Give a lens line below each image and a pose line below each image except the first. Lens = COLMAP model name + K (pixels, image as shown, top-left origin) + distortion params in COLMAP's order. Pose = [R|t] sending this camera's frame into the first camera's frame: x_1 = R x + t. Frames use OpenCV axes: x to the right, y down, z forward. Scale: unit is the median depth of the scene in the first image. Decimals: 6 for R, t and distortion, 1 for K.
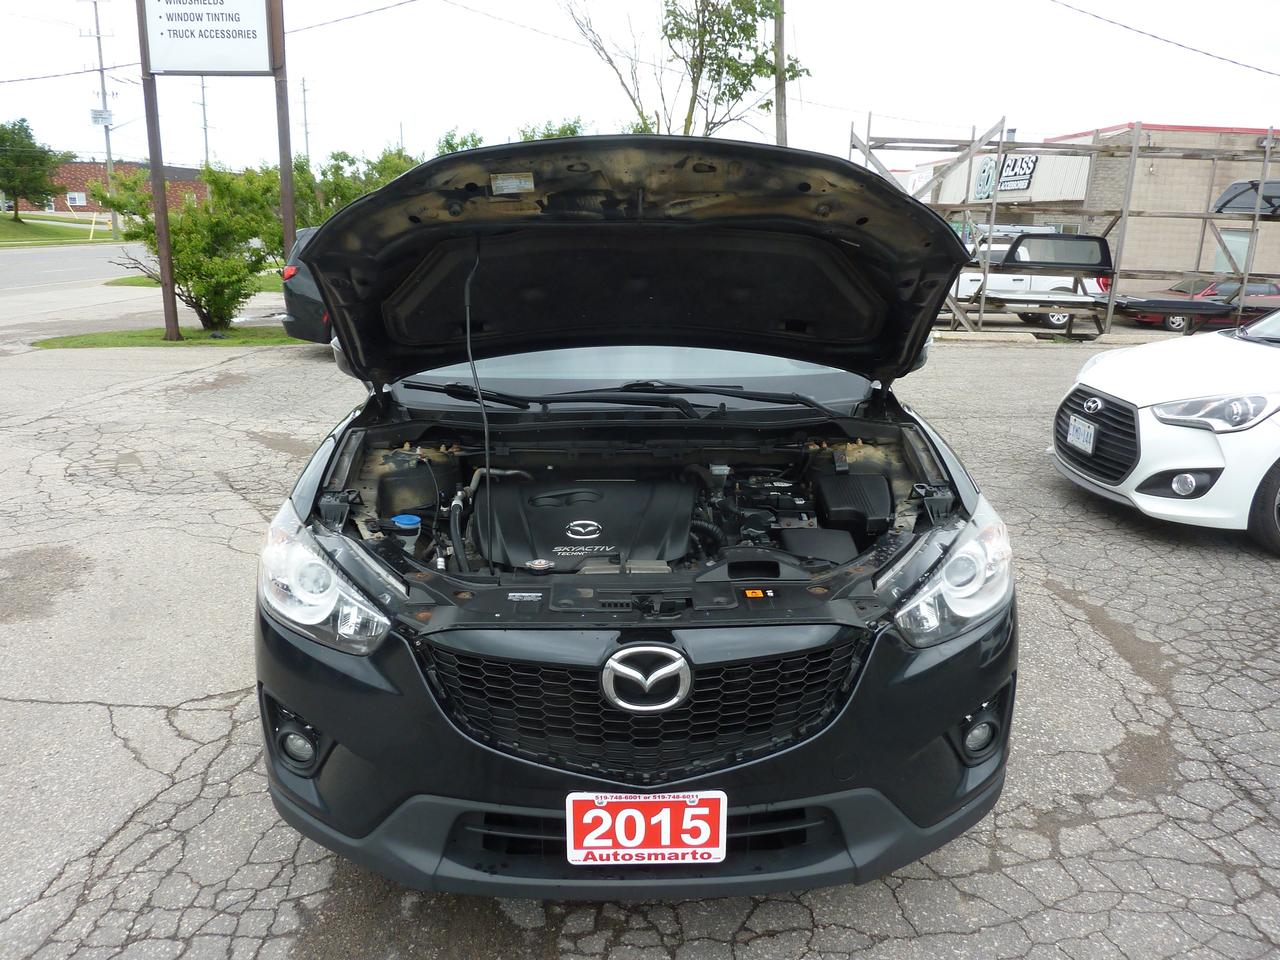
lens RADIAL K [[969.6, 0, 642.3], [0, 969.6, 480.3], [0, 0, 1]] dist [-0.029678, -0.003310]
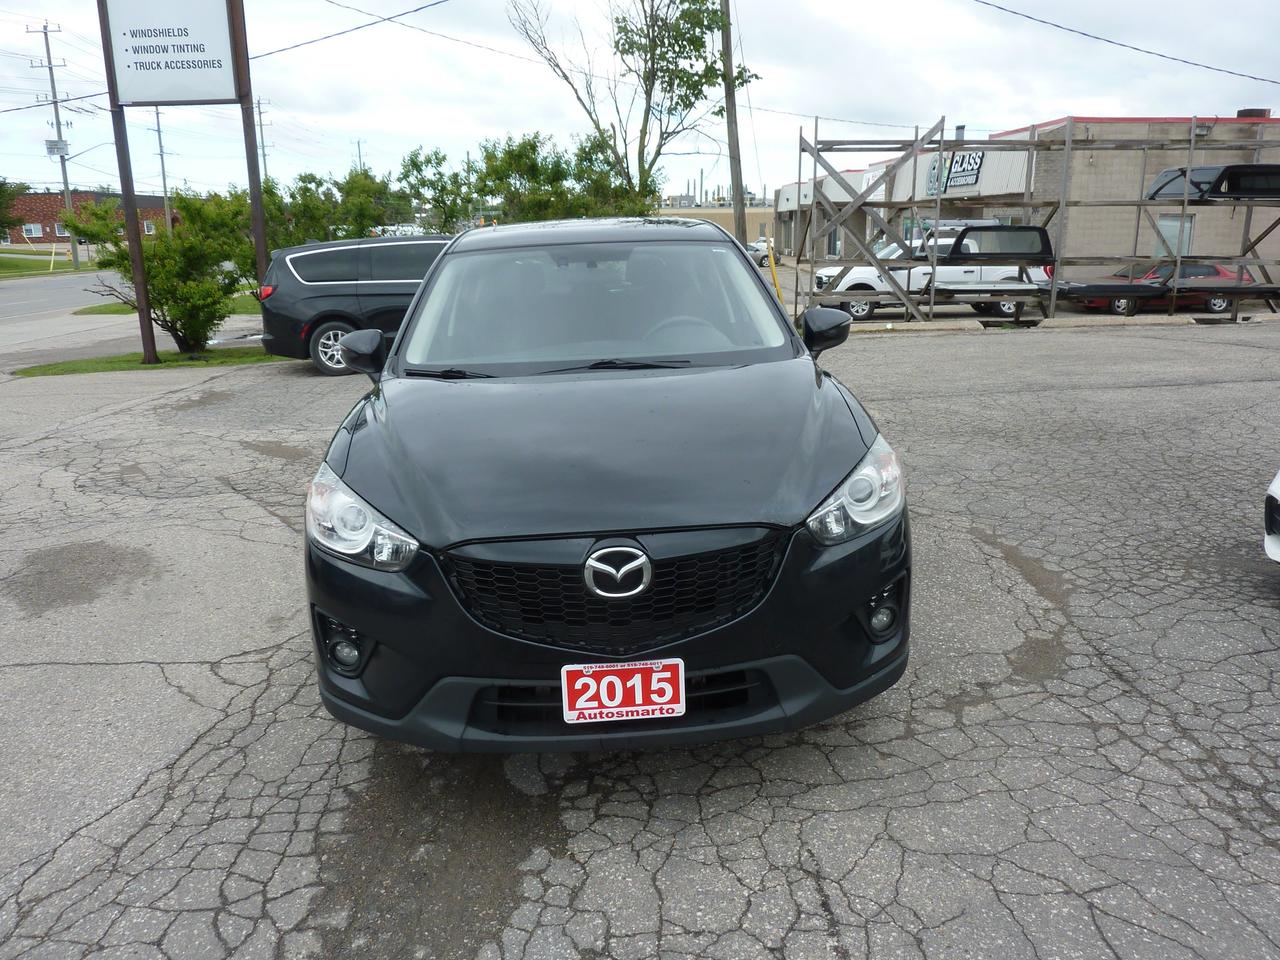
lens RADIAL K [[969.6, 0, 645.6], [0, 969.6, 481.3], [0, 0, 1]] dist [-0.029678, -0.003310]
pose [[0.998434, -0.047165, 0.030084, 0.005780], [0.047371, 0.998858, -0.006162, 0.063847], [-0.029759, 0.007578, 0.999528, -0.224646]]
